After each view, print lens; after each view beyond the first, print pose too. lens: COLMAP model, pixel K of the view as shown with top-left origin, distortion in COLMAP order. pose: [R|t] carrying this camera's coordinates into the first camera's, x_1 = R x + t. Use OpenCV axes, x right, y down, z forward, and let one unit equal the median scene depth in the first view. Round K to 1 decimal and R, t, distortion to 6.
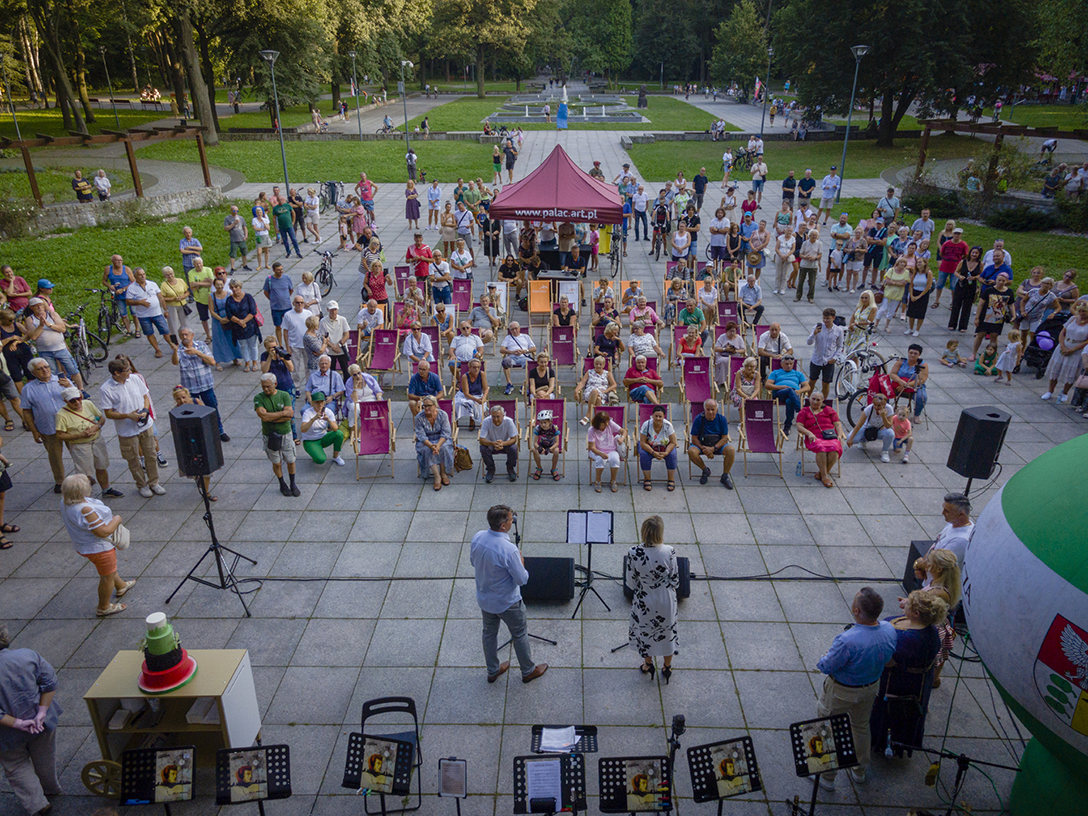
lens RADIAL K [[768.1, 0, 544.0], [0, 768.1, 408.0], [0, 0, 1]] dist [0.074330, -0.005197]
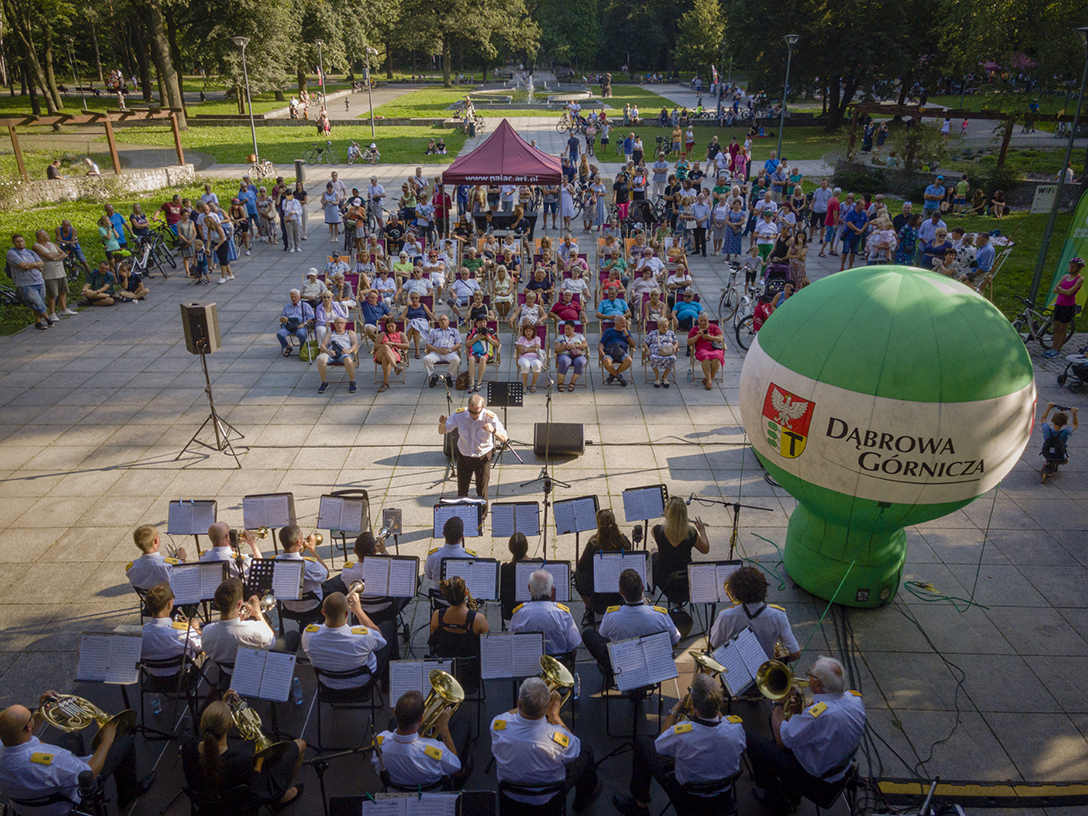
lens RADIAL K [[812.6, 0, 522.9], [0, 812.6, 404.8], [0, 0, 1]] dist [0.064720, 0.000224]
pose [[0.999987, -0.000453, 0.005160, 0.037485], [0.000530, 0.999888, -0.014988, 0.086859], [-0.005153, 0.014991, 0.999874, -0.166736]]
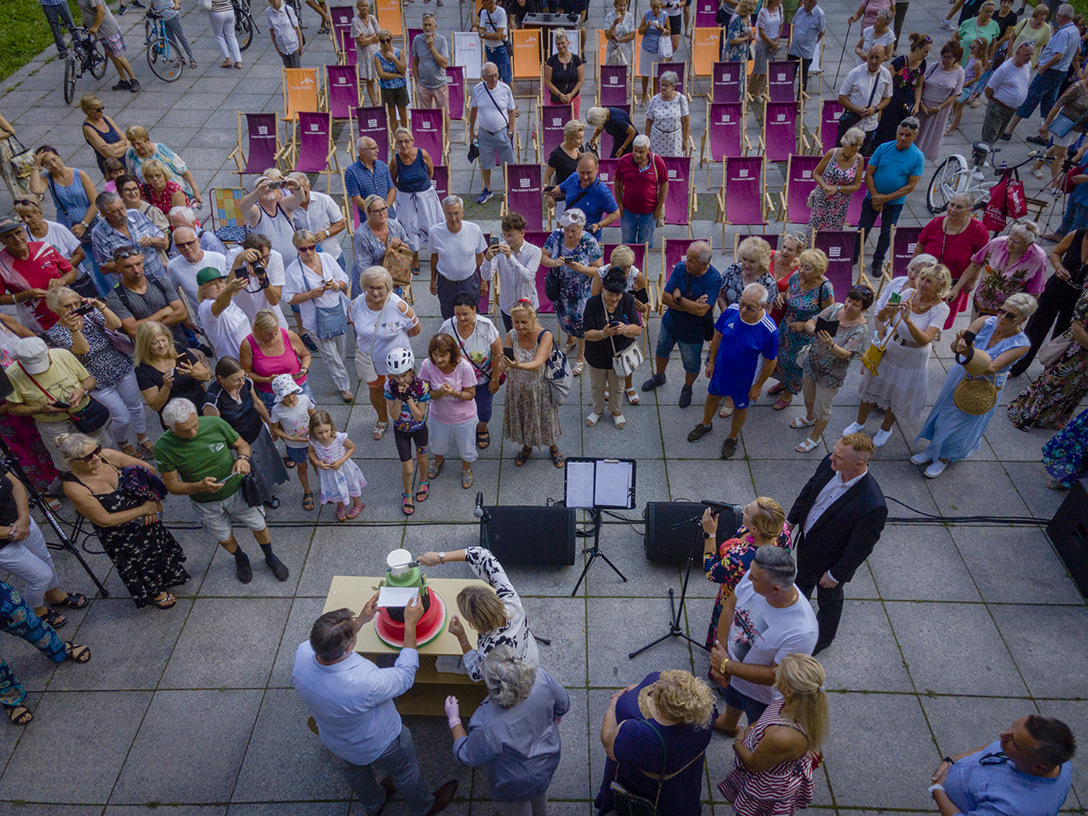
lens RADIAL K [[768.1, 0, 544.0], [0, 768.1, 408.0], [0, 0, 1]] dist [0.074330, -0.005197]
pose [[0.999930, -0.010566, 0.005293, 0.004091], [0.008470, 0.953115, 0.302491, -0.045701], [-0.008241, -0.302425, 0.953138, 0.173499]]
